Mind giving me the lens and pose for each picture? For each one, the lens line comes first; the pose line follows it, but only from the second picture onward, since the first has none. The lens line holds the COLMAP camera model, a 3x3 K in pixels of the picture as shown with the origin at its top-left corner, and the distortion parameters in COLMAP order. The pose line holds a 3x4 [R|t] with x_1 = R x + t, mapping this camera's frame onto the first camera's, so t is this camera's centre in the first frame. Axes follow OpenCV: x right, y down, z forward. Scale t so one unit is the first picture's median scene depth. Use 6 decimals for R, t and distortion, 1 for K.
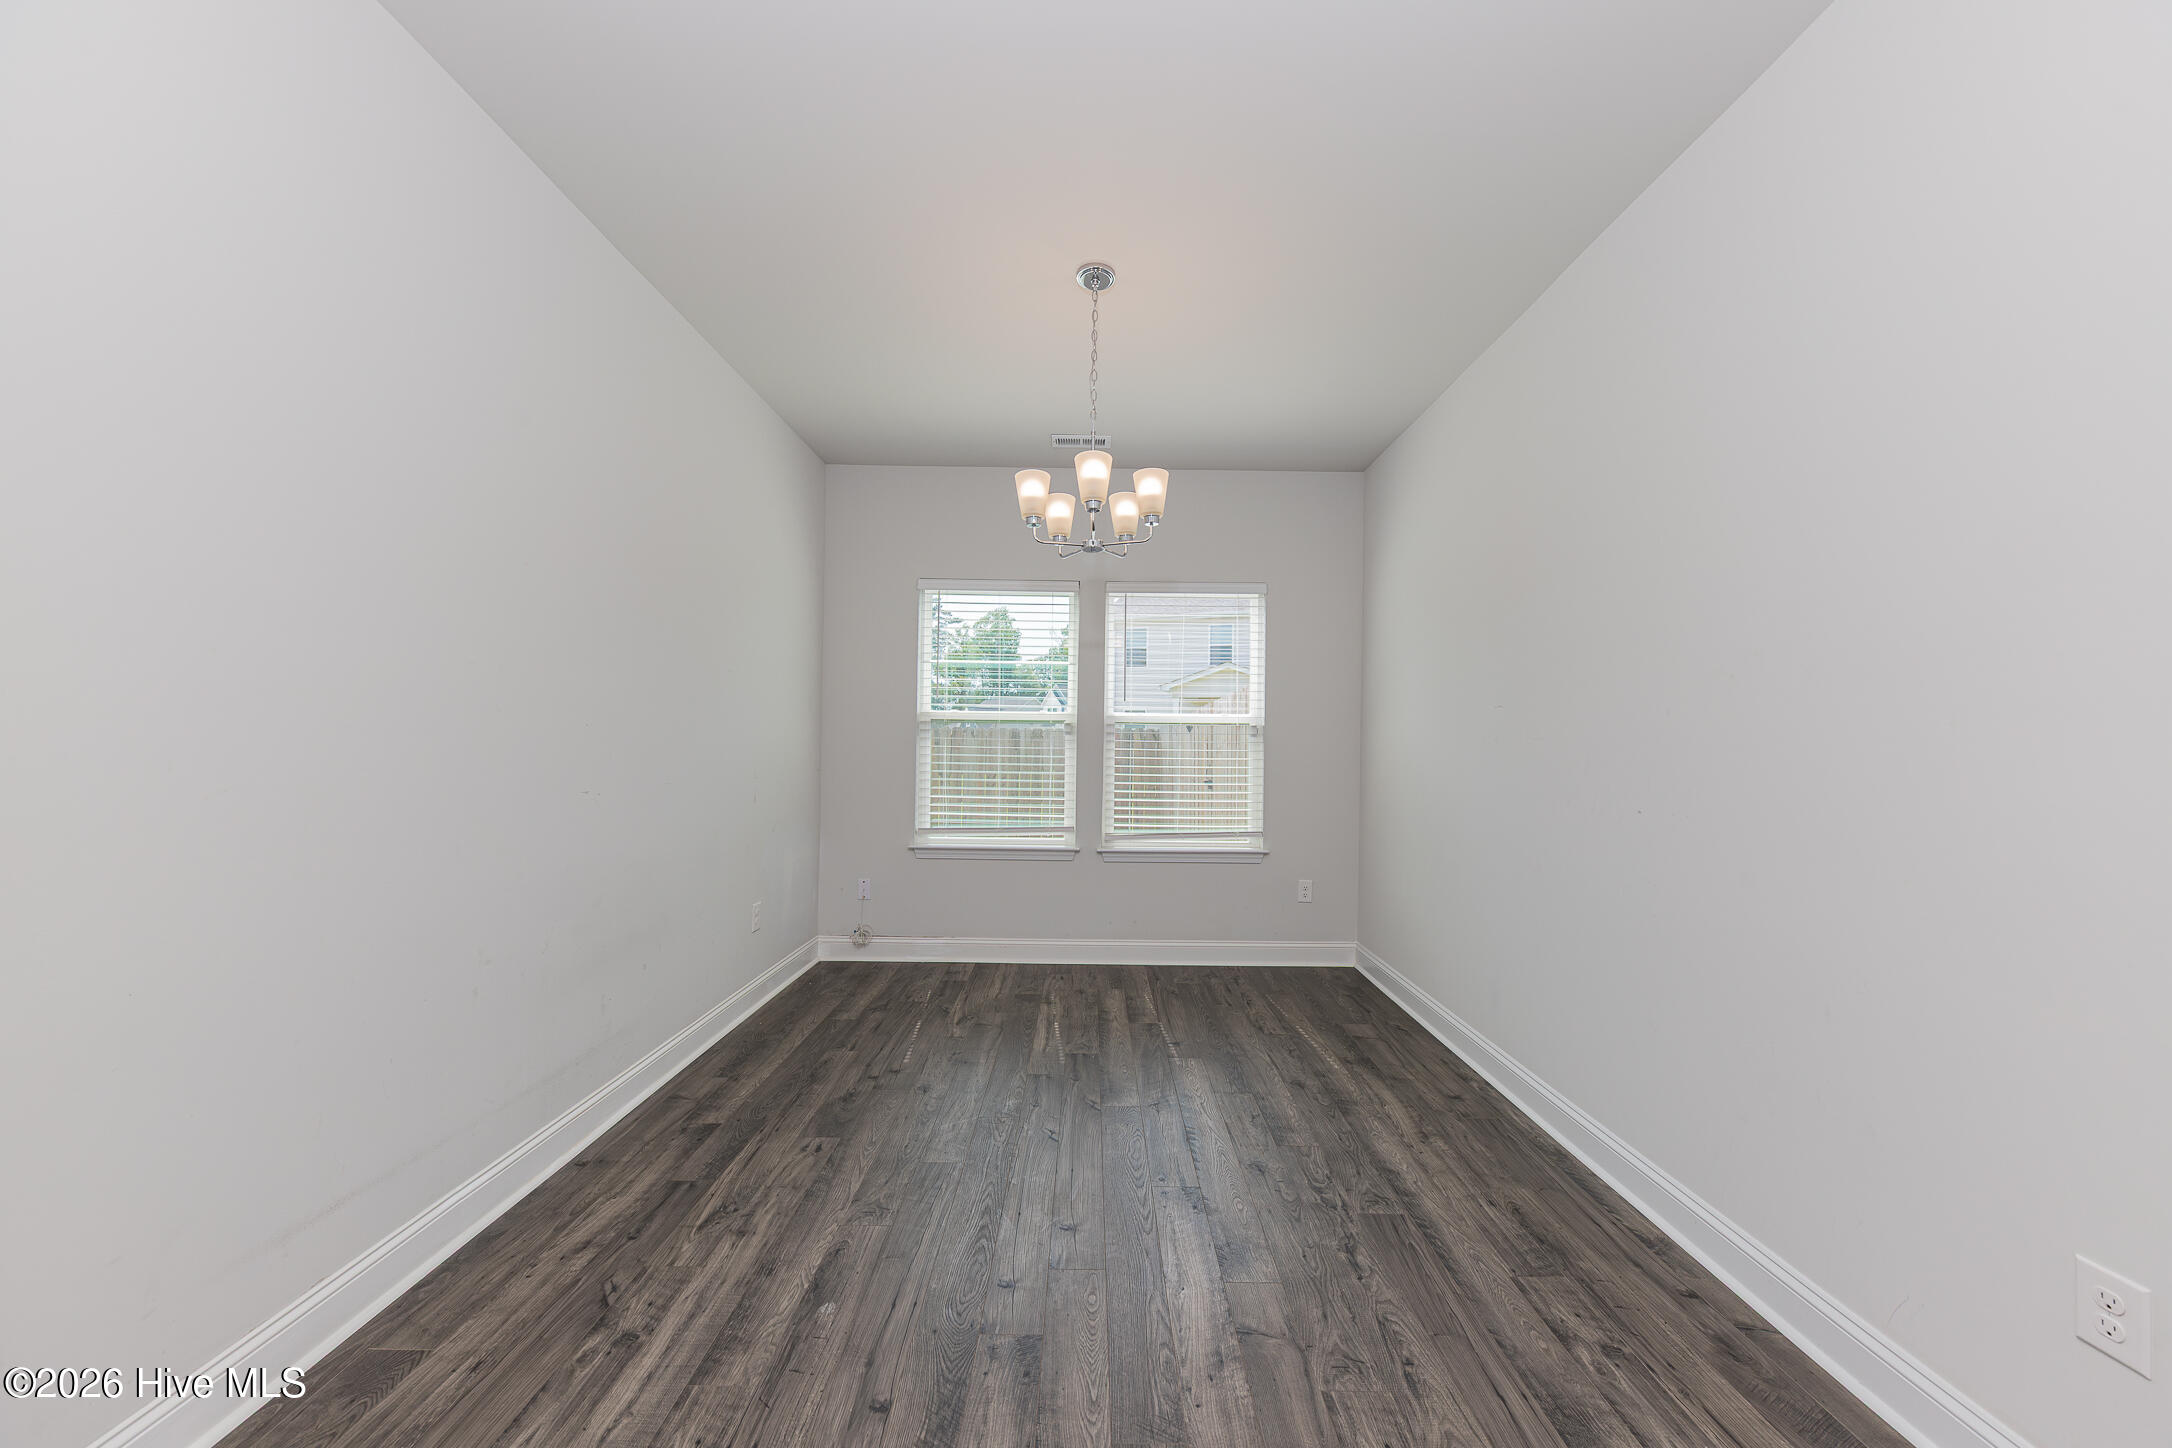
lens RADIAL K [[738.6, 0, 1092.3], [0, 738.6, 729.2], [0, 0, 1]] dist [0.012631, -0.006378]
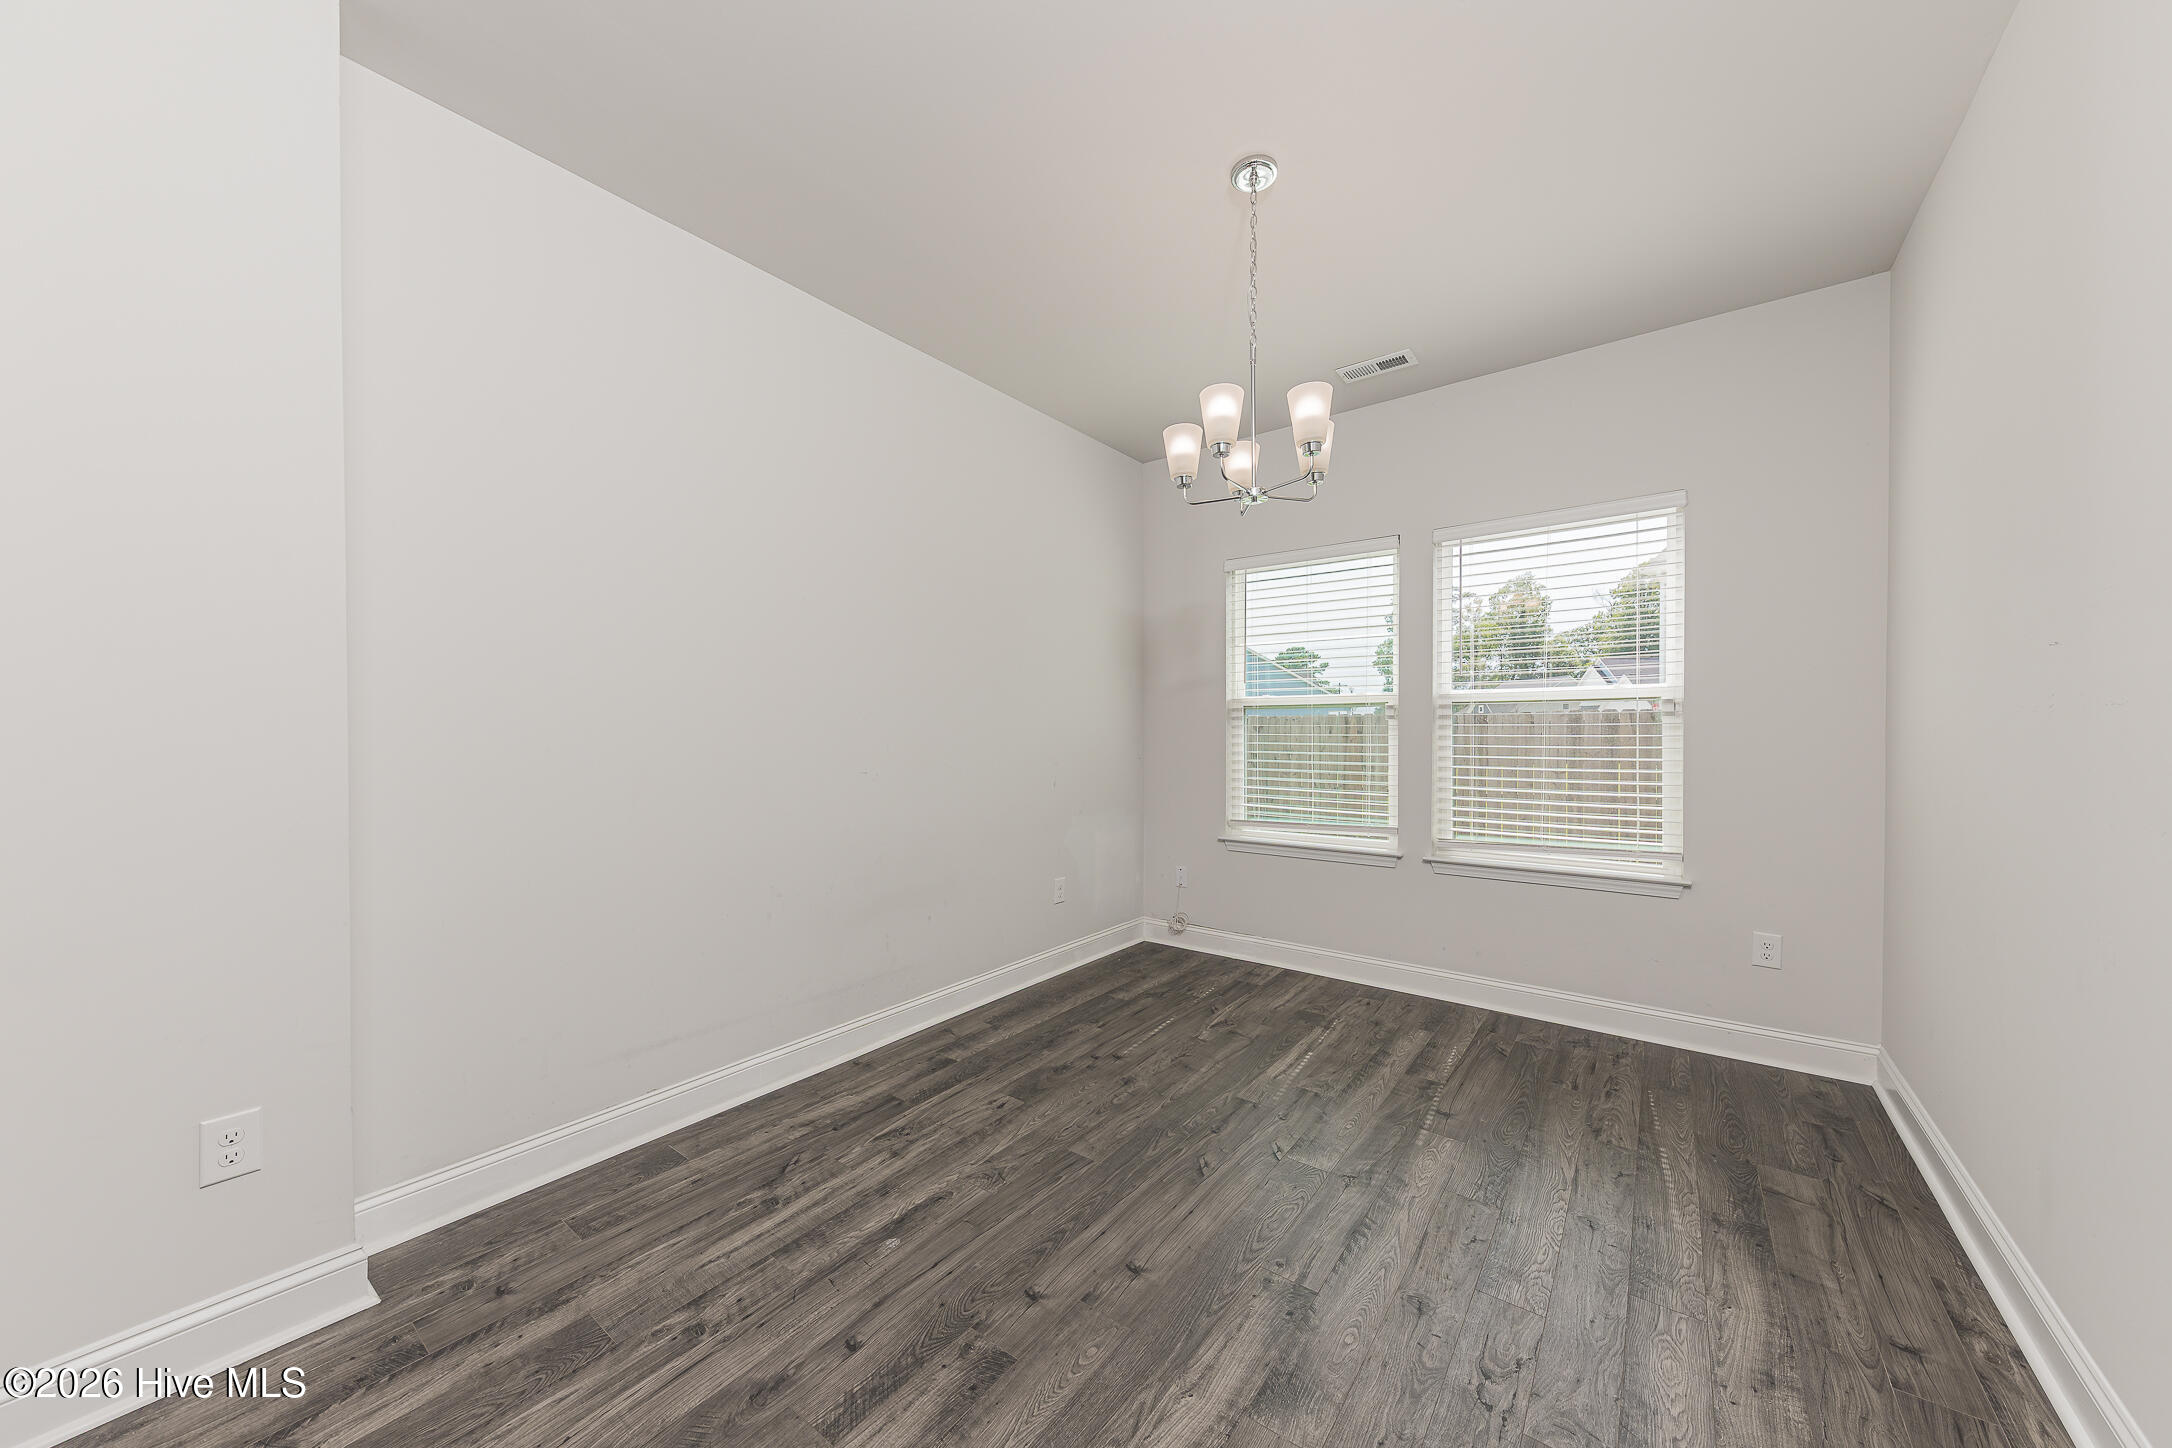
lens RADIAL K [[748.9, 0, 1097.3], [0, 748.9, 732.3], [0, 0, 1]] dist [0.015283, -0.006765]
pose [[0.798361, -0.013020, -0.602038, 0.358585], [0.023111, 0.999692, 0.009027, 0.012034], [0.601735, -0.021120, 0.798417, 0.192586]]
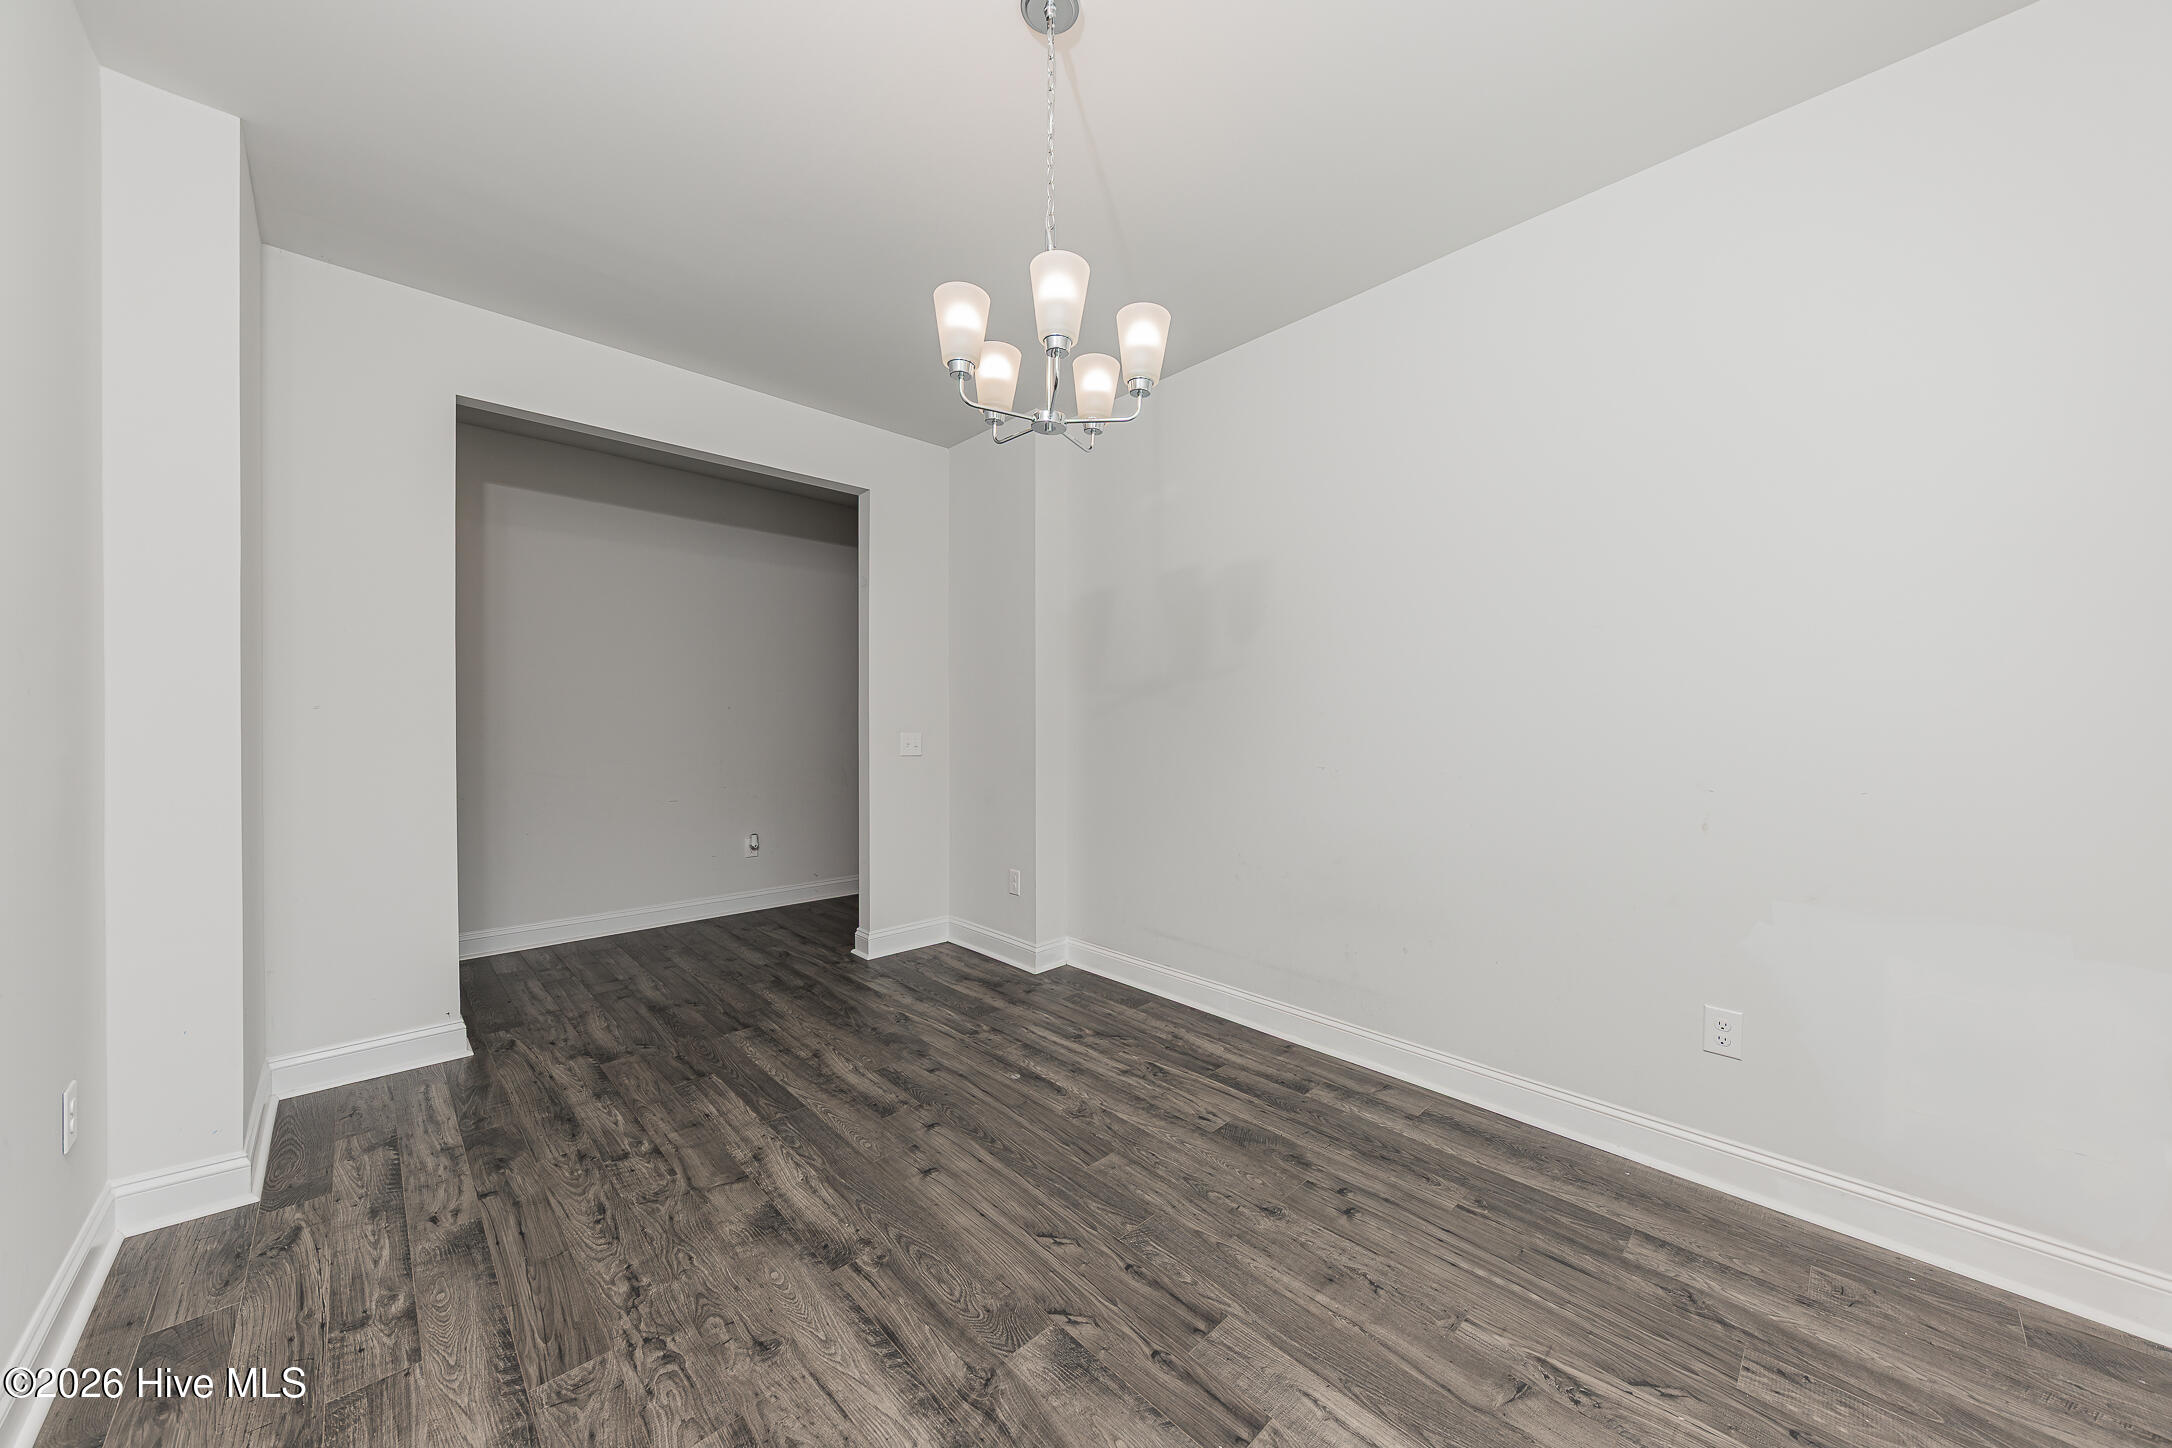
lens RADIAL K [[748.9, 0, 1097.3], [0, 748.9, 732.3], [0, 0, 1]] dist [0.015283, -0.006765]
pose [[-0.715580, -0.004950, -0.698513, 0.414885], [0.001738, 0.999959, -0.008867, 0.030042], [0.698528, -0.007559, -0.715543, 1.444552]]
